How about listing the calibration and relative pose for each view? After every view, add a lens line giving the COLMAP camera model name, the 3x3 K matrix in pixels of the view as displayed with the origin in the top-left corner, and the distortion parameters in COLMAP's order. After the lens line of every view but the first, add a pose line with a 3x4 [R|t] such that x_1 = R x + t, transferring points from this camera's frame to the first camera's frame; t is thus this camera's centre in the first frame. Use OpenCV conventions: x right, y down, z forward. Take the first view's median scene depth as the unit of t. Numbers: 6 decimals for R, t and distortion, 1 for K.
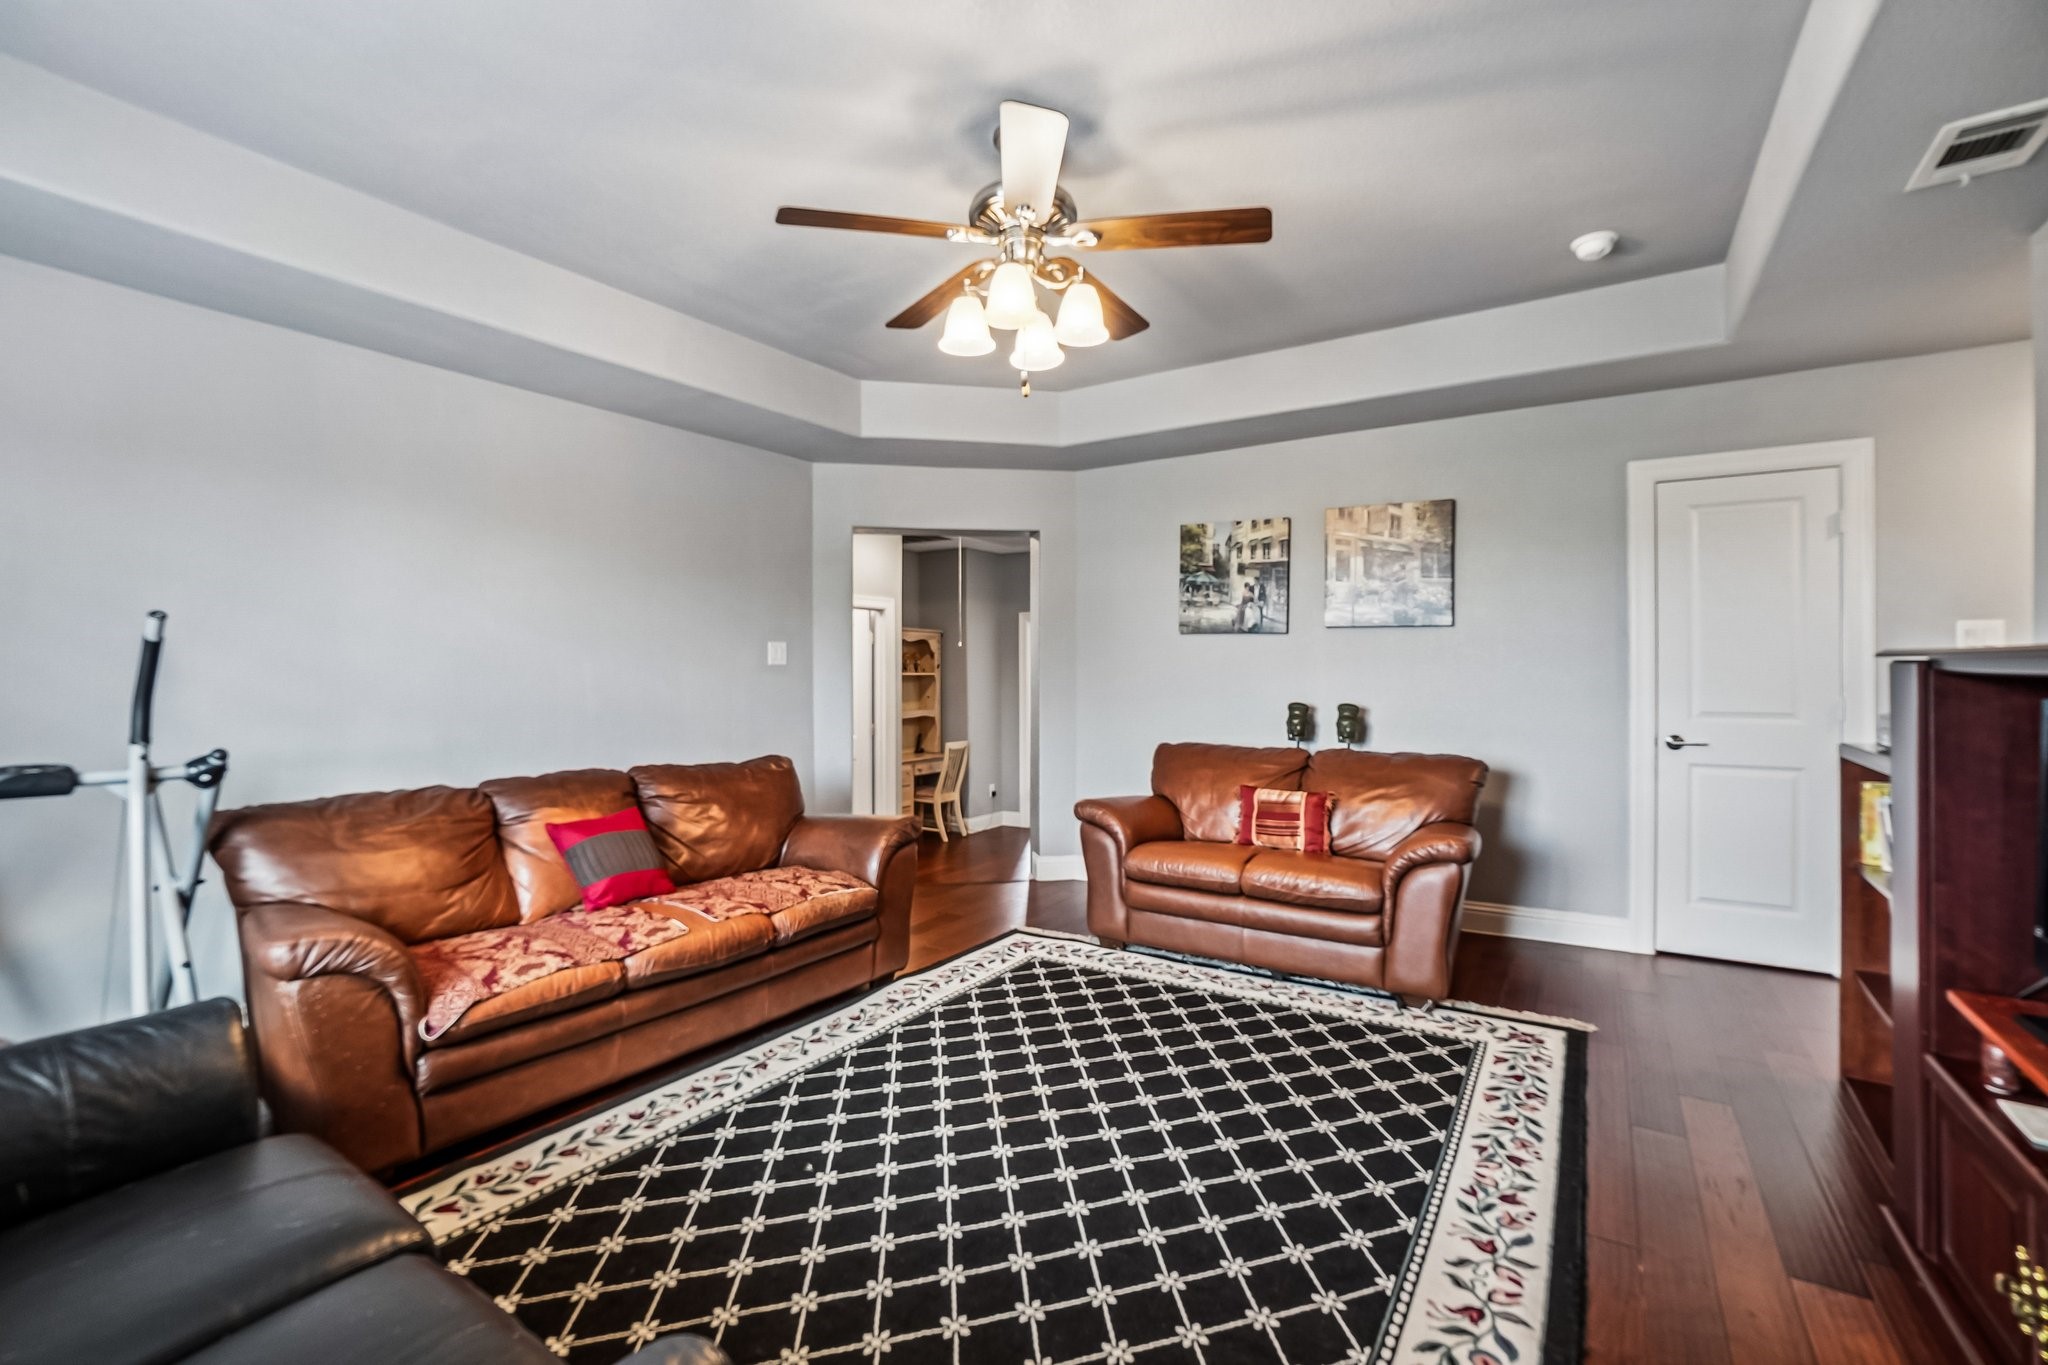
lens RADIAL K [[910.4, 0, 1021.6], [0, 910.4, 677.9], [0, 0, 1]] dist [-0.039915, 0.015081]
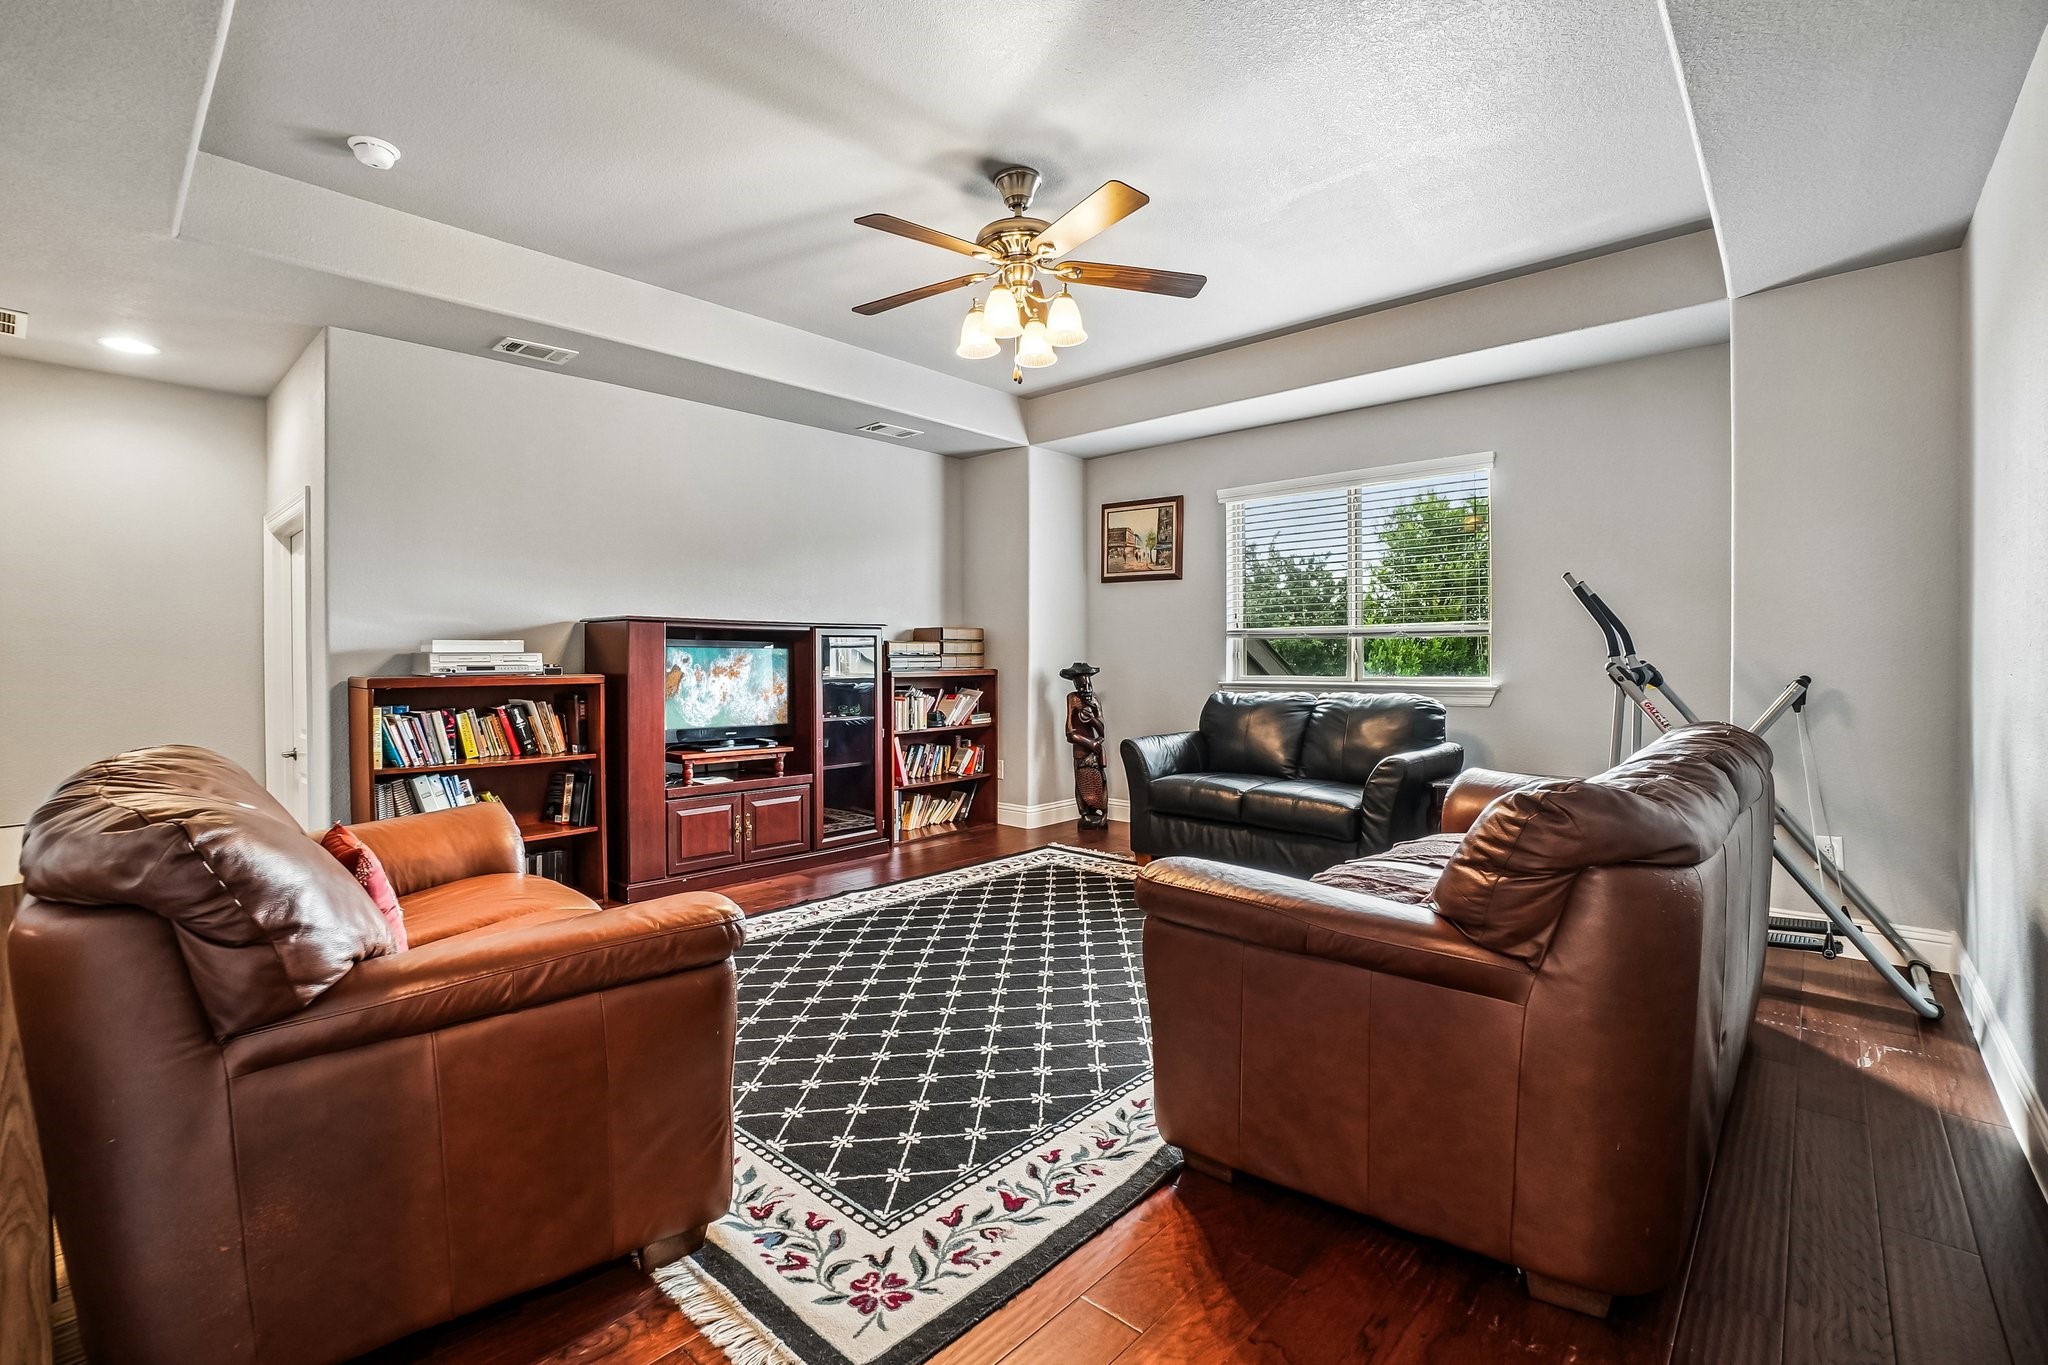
lens RADIAL K [[910.4, 0, 1015.8], [0, 910.4, 674.6], [0, 0, 1]] dist [-0.039915, 0.015081]
pose [[-0.987970, 0.008342, 0.154420, -0.134532], [0.010502, 0.999858, 0.013173, 0.044111], [-0.154289, 0.014636, -0.987917, 1.611797]]
